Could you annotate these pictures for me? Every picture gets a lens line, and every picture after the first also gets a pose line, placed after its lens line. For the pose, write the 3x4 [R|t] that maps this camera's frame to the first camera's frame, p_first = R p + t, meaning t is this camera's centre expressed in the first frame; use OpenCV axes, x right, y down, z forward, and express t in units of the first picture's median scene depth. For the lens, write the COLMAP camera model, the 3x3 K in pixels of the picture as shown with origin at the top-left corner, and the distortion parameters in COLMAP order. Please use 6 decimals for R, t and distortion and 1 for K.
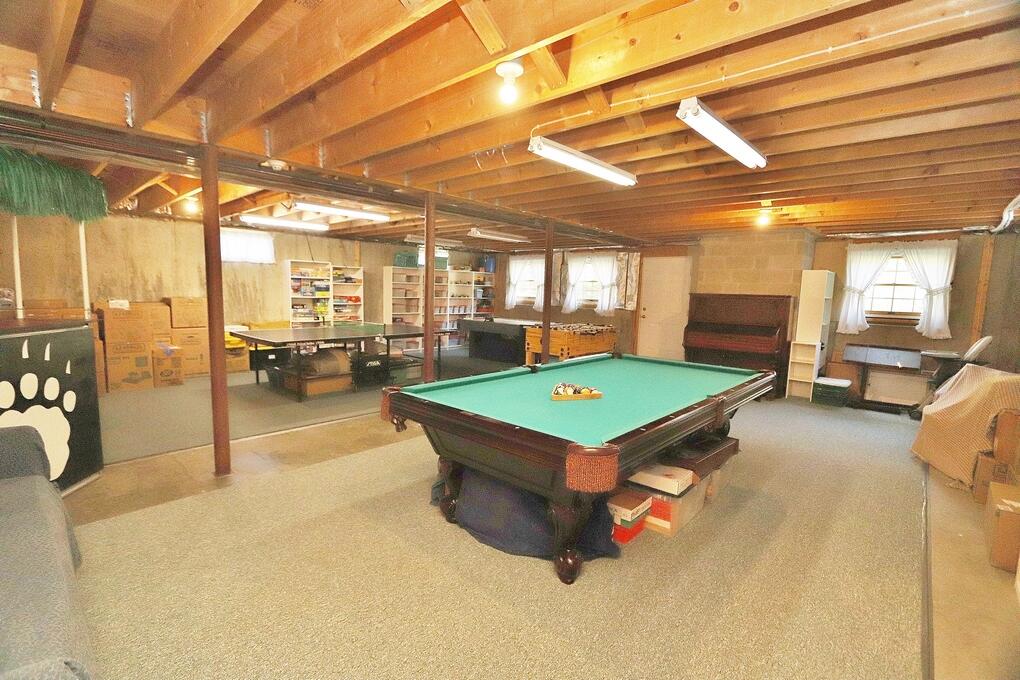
lens RADIAL K [[466.2, 0, 506.1], [0, 466.2, 343.0], [0, 0, 1]] dist [-0.014685, 0.002021]
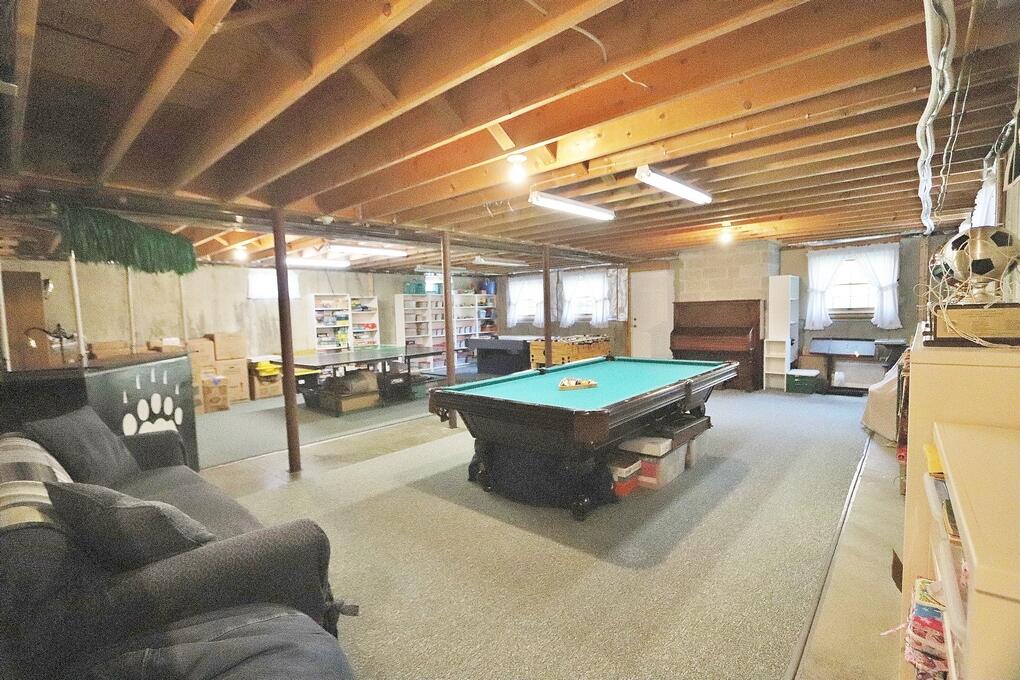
lens RADIAL K [[466.2, 0, 506.6], [0, 466.2, 340.6], [0, 0, 1]] dist [-0.014685, 0.002021]
pose [[0.998200, -0.059692, 0.005721, -0.020320], [0.059897, 0.997074, -0.047494, 0.015693], [-0.002869, 0.047751, 0.998855, -0.130509]]
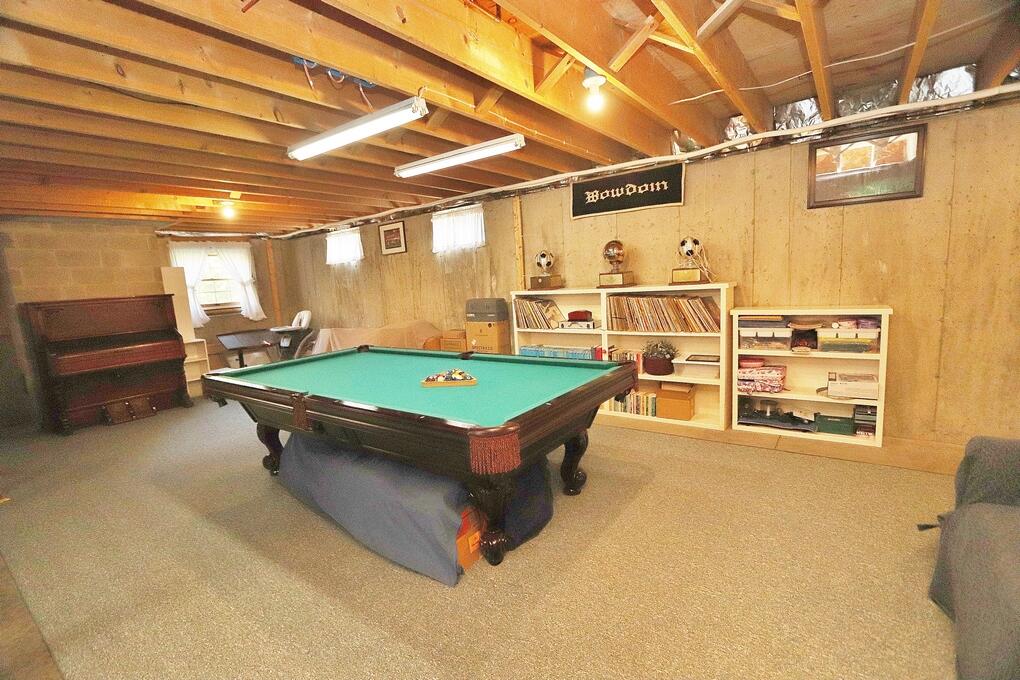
lens RADIAL K [[466.2, 0, 493.1], [0, 466.2, 346.0], [0, 0, 1]] dist [-0.014685, 0.002021]
pose [[-0.087058, -0.166899, 0.982123, -0.366899], [0.172980, 0.968357, 0.179894, -0.055197], [-0.981070, 0.185549, -0.055433, 0.424903]]
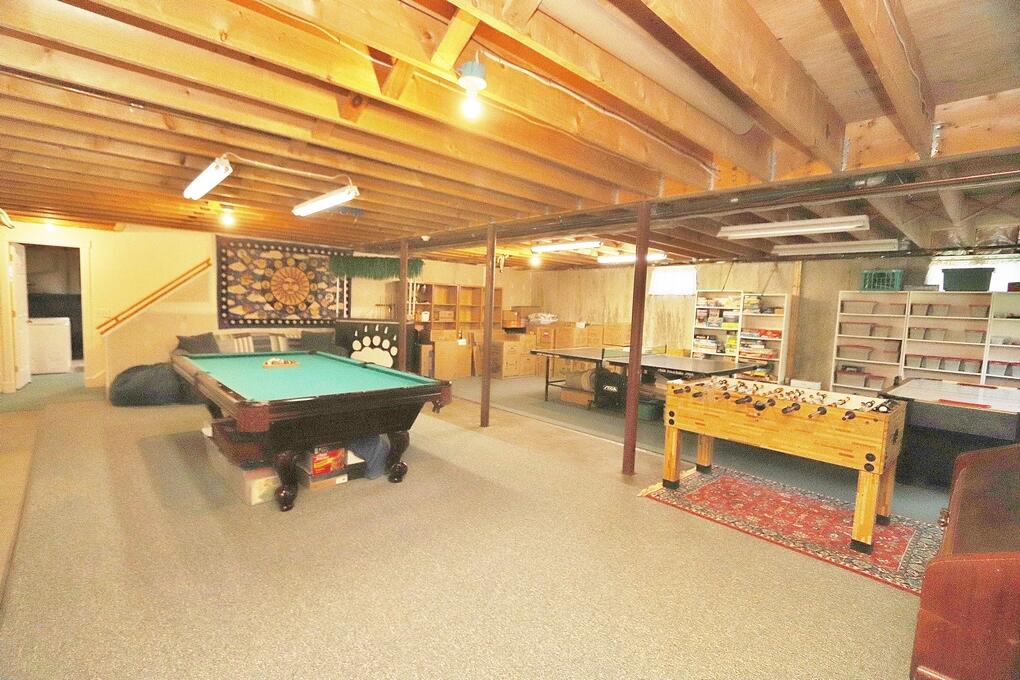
lens RADIAL K [[466.2, 0, 493.6], [0, 466.2, 347.6], [0, 0, 1]] dist [-0.014685, 0.002021]
pose [[-0.101062, 0.057652, -0.993208, 0.712881], [-0.152508, 0.985623, 0.072730, -0.075293], [0.983122, 0.158822, -0.090816, 0.820825]]
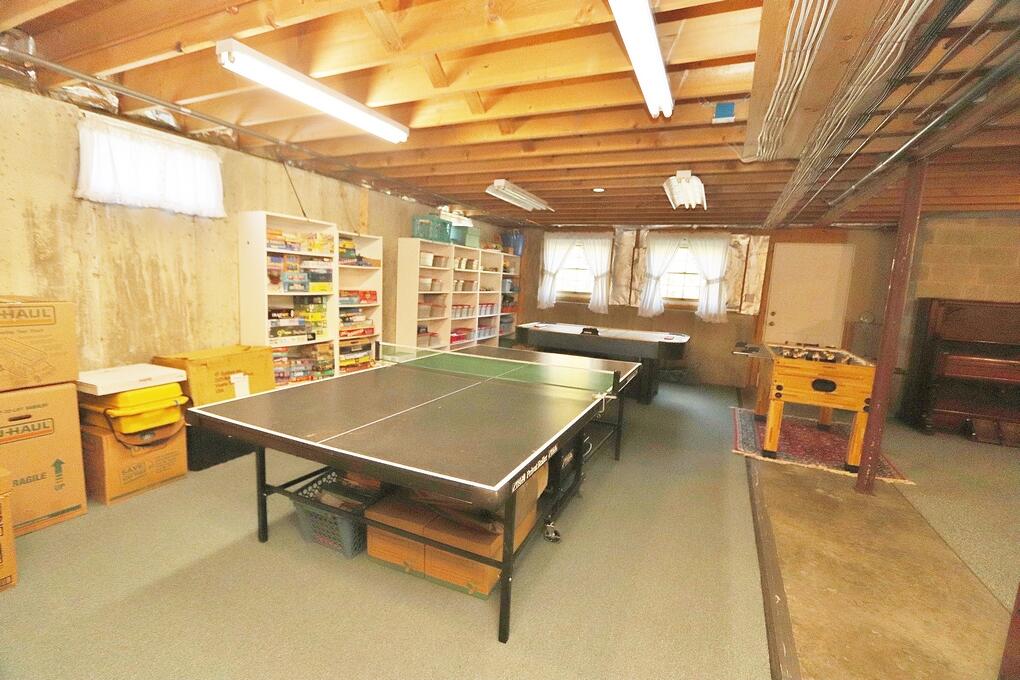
lens RADIAL K [[466.2, 0, 505.1], [0, 466.2, 345.3], [0, 0, 1]] dist [-0.014685, 0.002021]
pose [[0.953547, -0.020783, 0.300525, -0.461397], [0.009403, 0.999185, 0.039264, -0.078532], [-0.301096, -0.034615, 0.952965, 0.600240]]
